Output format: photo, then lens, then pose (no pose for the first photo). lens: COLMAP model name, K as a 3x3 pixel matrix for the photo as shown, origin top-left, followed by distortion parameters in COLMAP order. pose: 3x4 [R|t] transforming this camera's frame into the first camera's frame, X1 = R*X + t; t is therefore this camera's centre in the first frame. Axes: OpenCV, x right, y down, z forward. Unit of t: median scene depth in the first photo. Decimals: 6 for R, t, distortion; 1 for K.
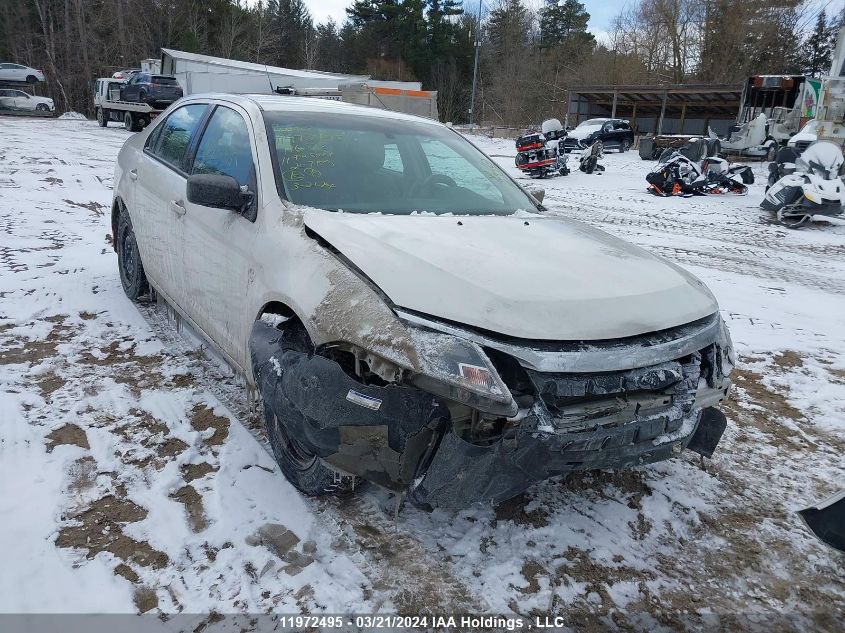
lens RADIAL K [[658.6, 0, 422.5], [0, 658.6, 316.5], [0, 0, 1]] dist [0.010262, -0.009381]
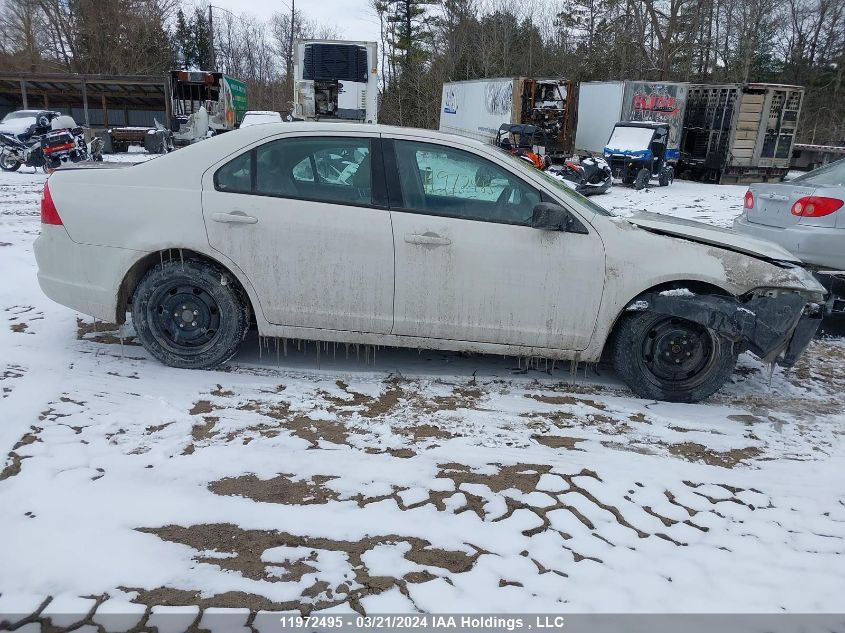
lens RADIAL K [[658.6, 0, 422.5], [0, 658.6, 316.5], [0, 0, 1]] dist [0.010262, -0.009381]
pose [[0.623328, -0.235098, 0.745782, -0.136259], [0.220748, 0.967846, 0.120599, -0.019943], [-0.750155, 0.089457, 0.655183, 0.038332]]
